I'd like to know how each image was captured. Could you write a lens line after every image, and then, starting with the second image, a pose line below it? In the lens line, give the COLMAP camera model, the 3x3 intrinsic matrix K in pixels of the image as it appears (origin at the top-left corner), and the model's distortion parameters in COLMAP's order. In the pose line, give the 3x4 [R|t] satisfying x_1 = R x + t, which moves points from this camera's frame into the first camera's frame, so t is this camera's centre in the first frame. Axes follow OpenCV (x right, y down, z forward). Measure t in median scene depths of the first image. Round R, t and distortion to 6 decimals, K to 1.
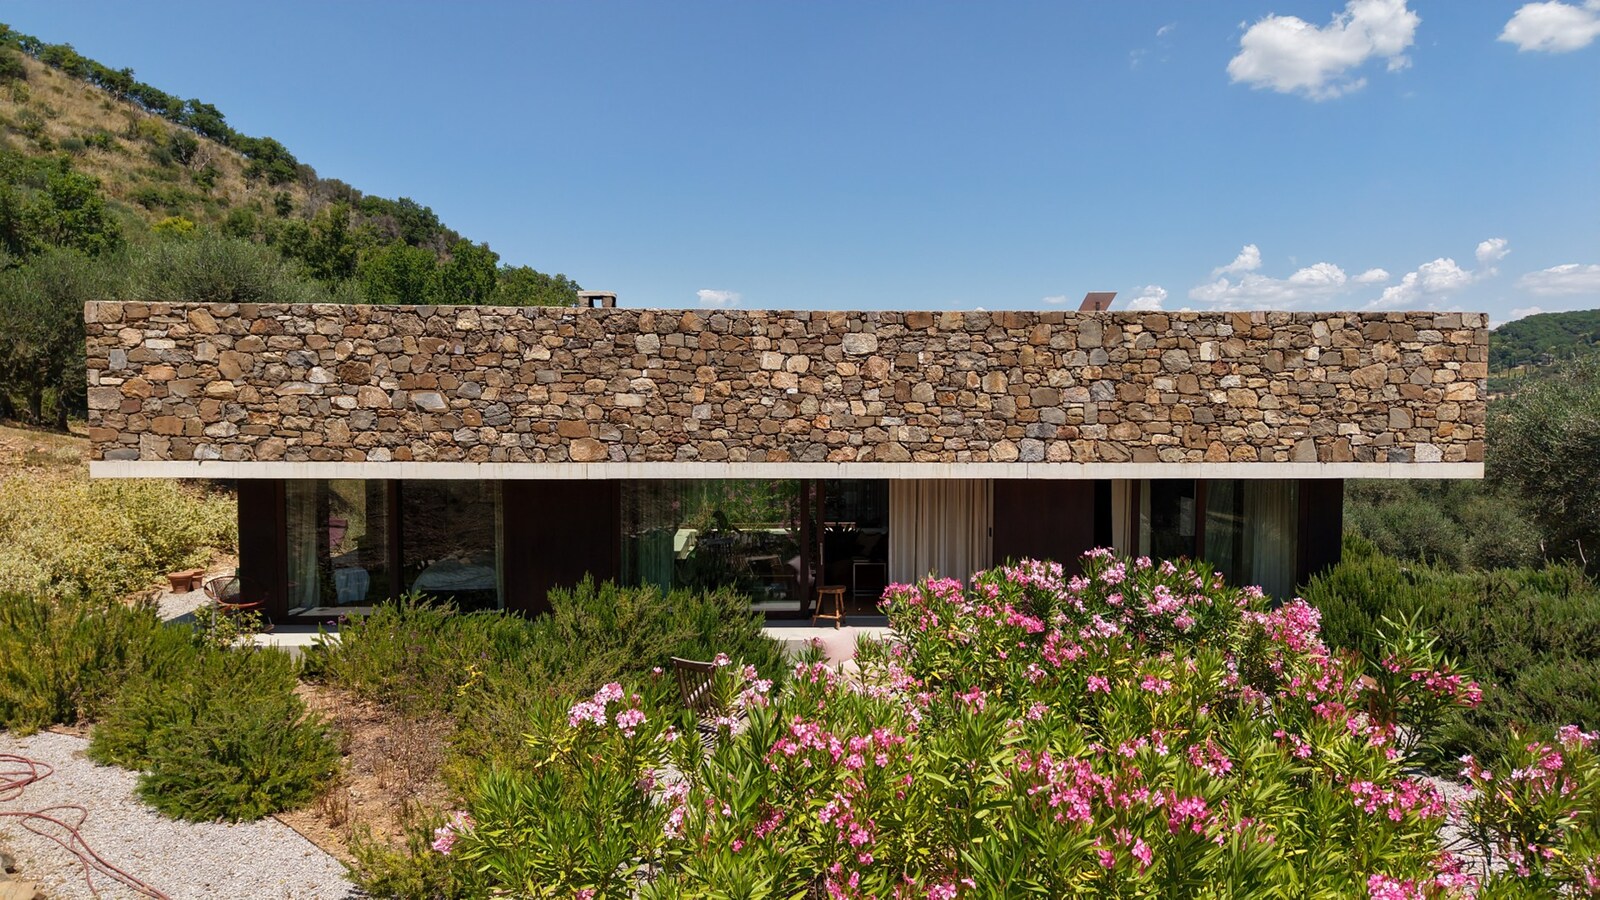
lens RADIAL K [[1081.4, 0, 831.2], [0, 1081.4, 449.8], [0, 0, 1]] dist [0.019937, -0.005855]
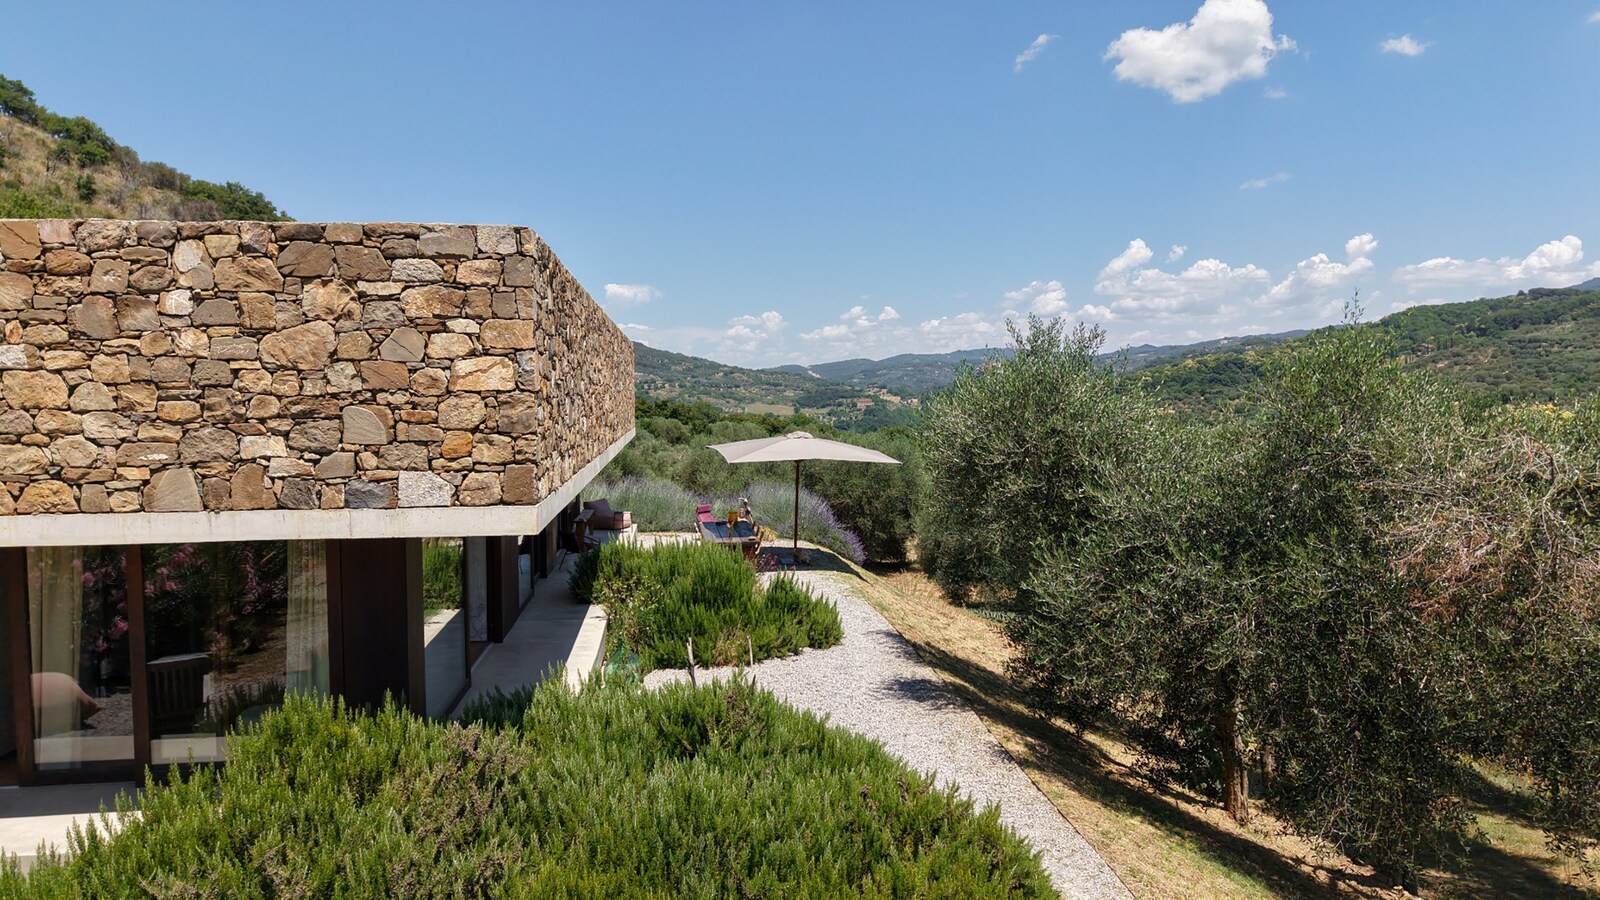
lens RADIAL K [[1081.4, 0, 831.2], [0, 1081.4, 449.8], [0, 0, 1]] dist [0.019937, -0.005855]
pose [[0.996886, -0.013988, 0.077605, 0.709618], [0.013606, 0.999893, 0.005439, -0.016850], [-0.077673, -0.004366, 0.996969, 0.455615]]
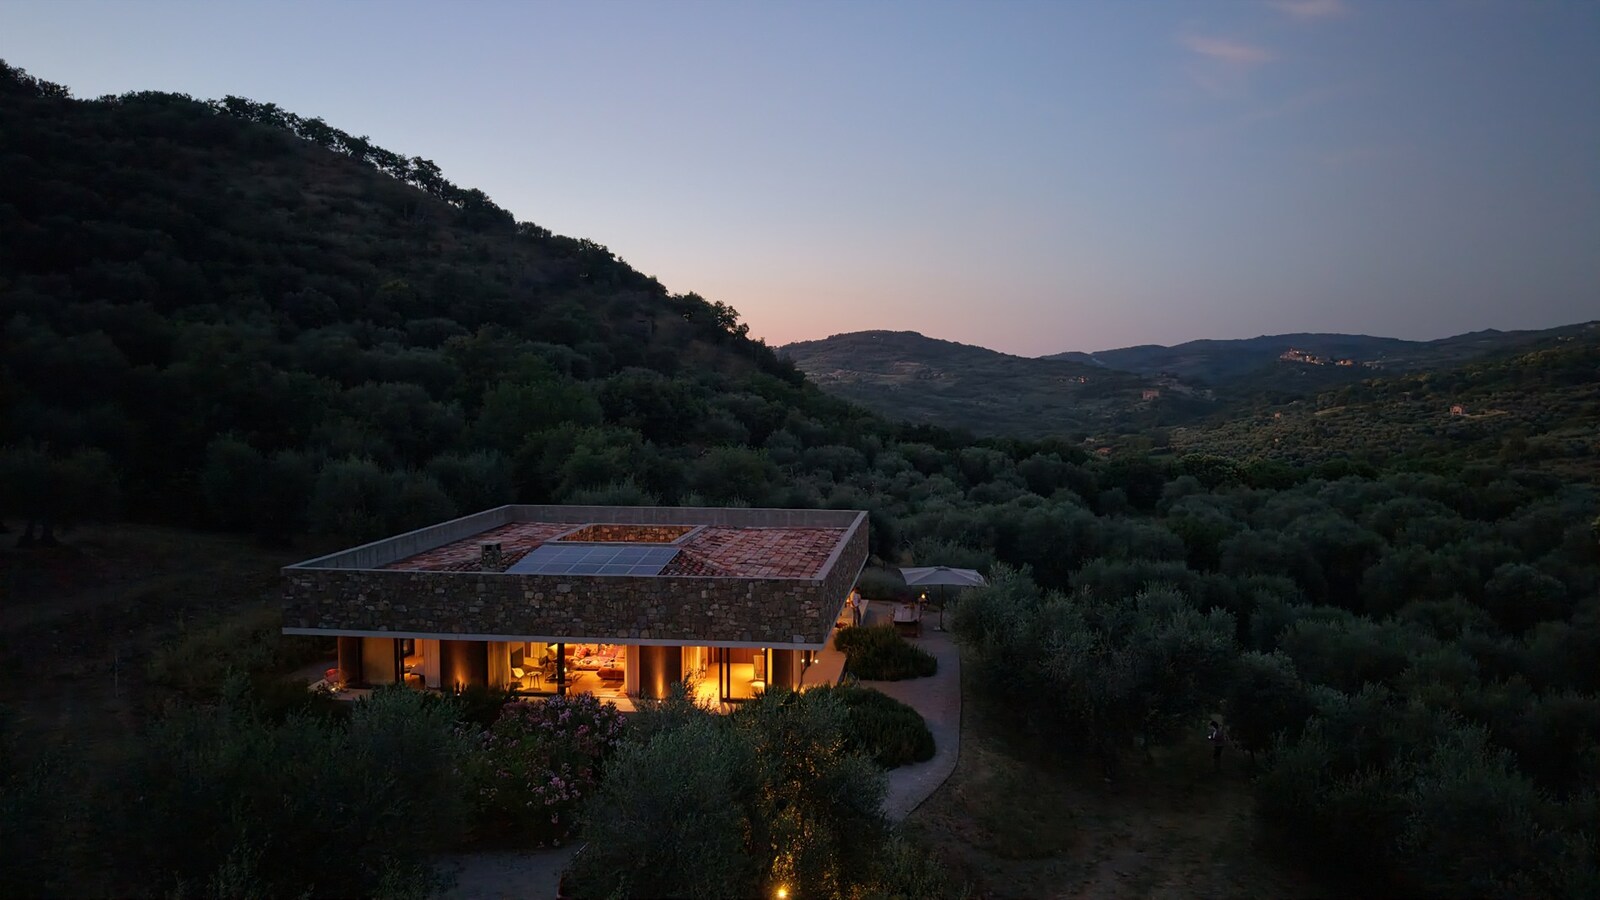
lens RADIAL K [[1081.4, 0, 831.2], [0, 1081.4, 449.8], [0, 0, 1]] dist [0.019937, -0.005855]
pose [[0.984673, 0.008197, -0.174216, 1.023967], [-0.006110, 0.999903, 0.012516, -0.435932], [0.174301, -0.011260, 0.984628, -1.280206]]
